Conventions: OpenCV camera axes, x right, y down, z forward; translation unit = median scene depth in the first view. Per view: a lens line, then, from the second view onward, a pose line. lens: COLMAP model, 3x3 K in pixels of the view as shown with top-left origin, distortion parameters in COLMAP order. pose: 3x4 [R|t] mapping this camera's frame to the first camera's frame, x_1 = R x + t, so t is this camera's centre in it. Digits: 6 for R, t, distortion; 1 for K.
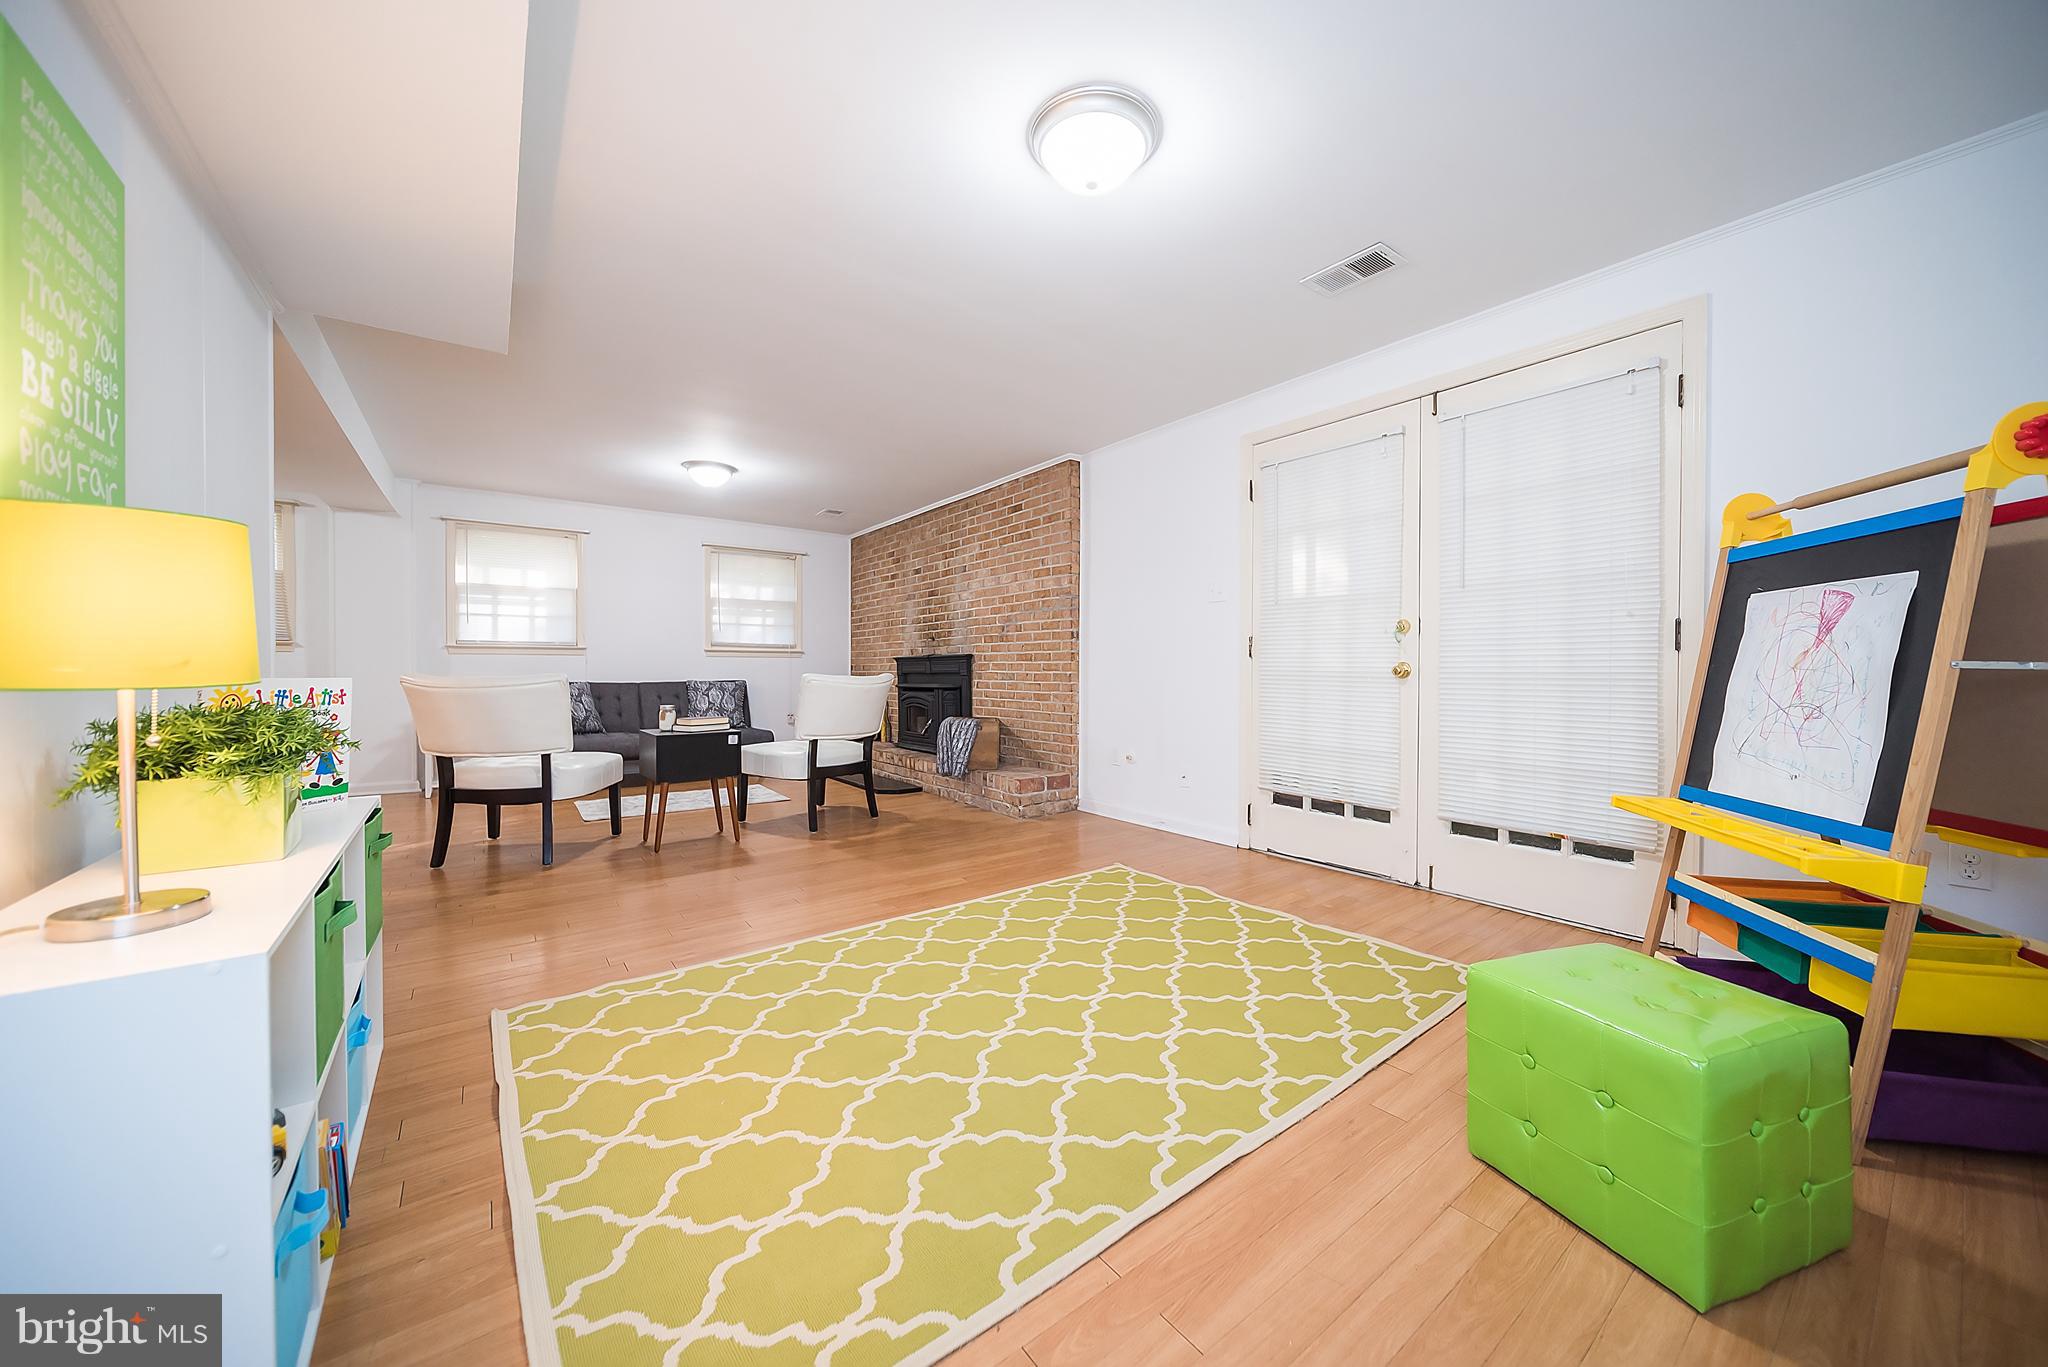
lens RADIAL K [[730.6, 0, 1029.4], [0, 730.6, 675.7], [0, 0, 1]] dist [-0.000198, 0.000005]
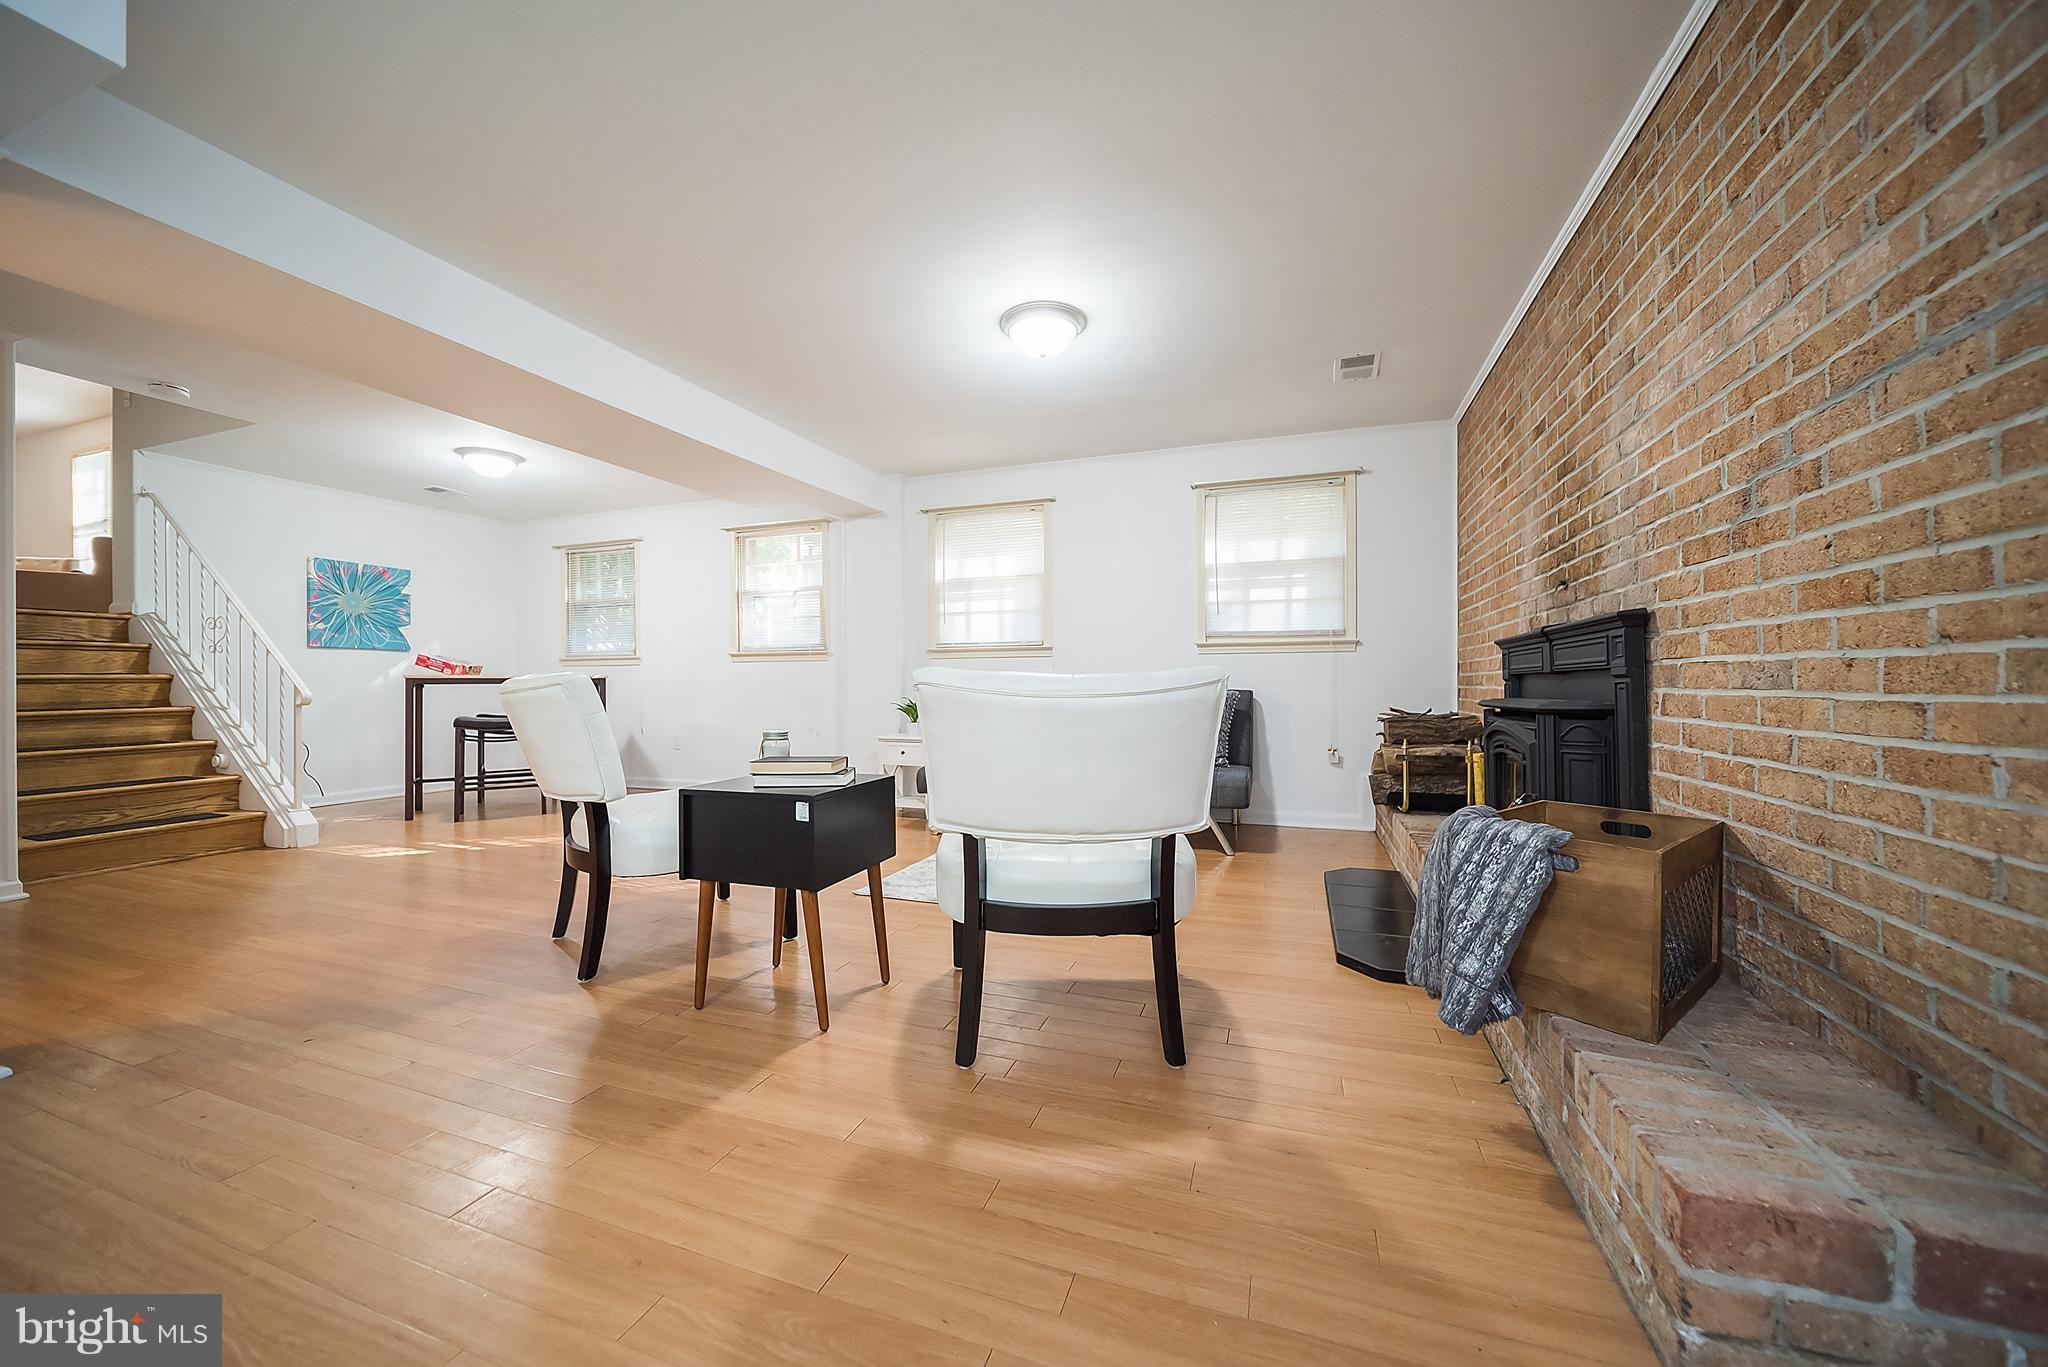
lens RADIAL K [[747.6, 0, 1024.0], [0, 747.6, 683.5], [0, 0, 1]] dist [0.001365, 0.000163]
pose [[0.547406, -0.003967, -0.836857, 0.046303], [-0.002645, 0.999976, -0.006471, 0.006025], [0.836863, 0.005756, 0.547383, 0.577280]]
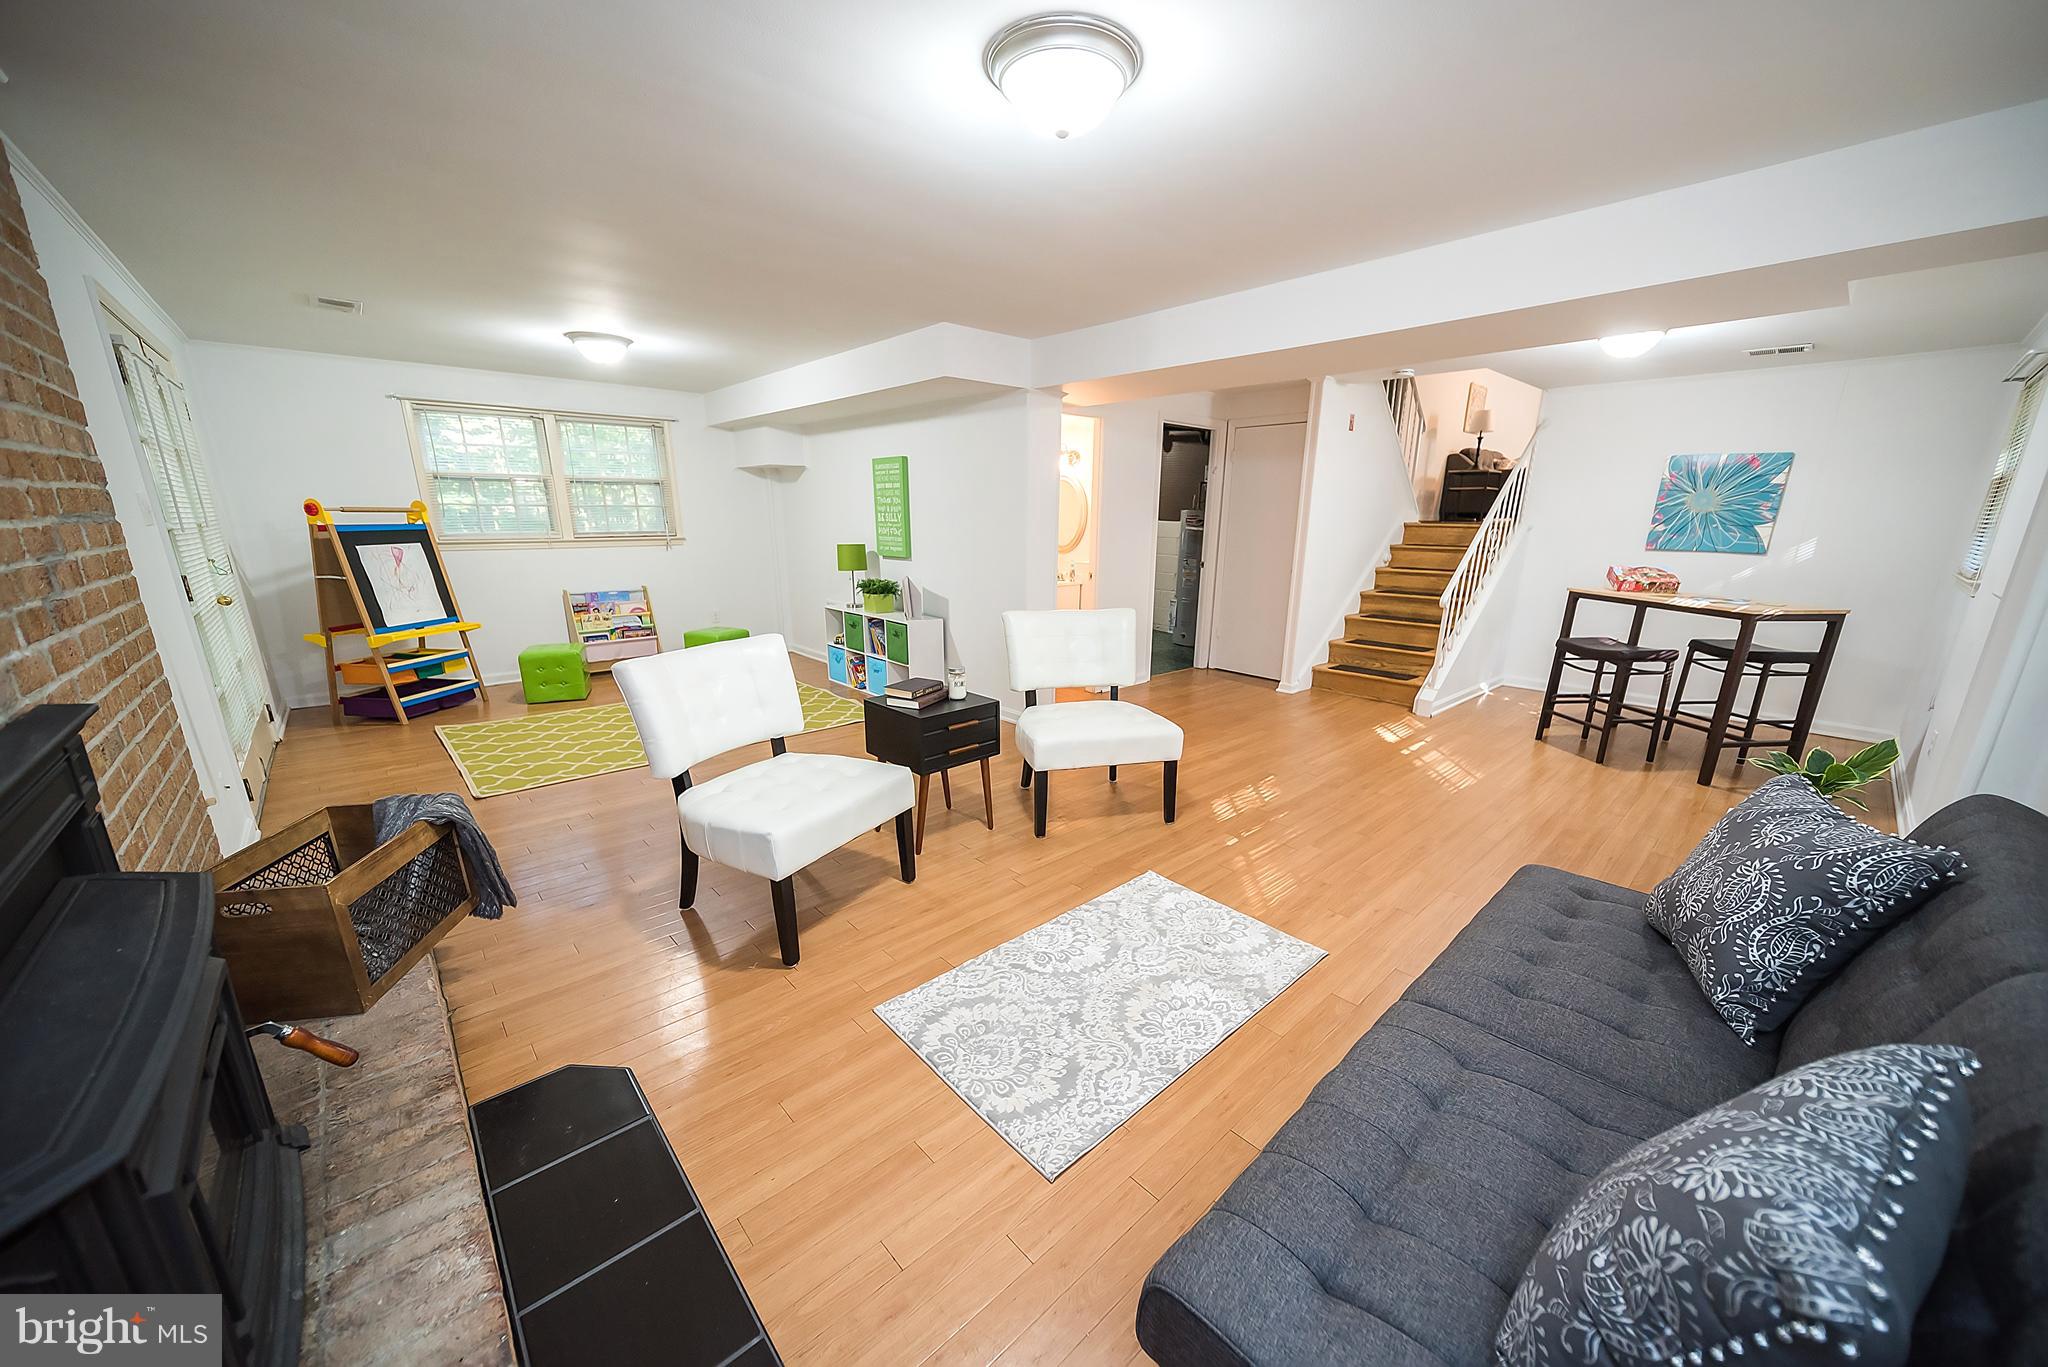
lens RADIAL K [[747.6, 0, 1024.0], [0, 747.6, 683.5], [0, 0, 1]] dist [0.001365, 0.000163]
pose [[-0.996182, 0.009975, -0.086726, -0.338014], [-0.009741, 0.974545, 0.223980, -0.080806], [0.086752, 0.223970, -0.970727, 1.225946]]
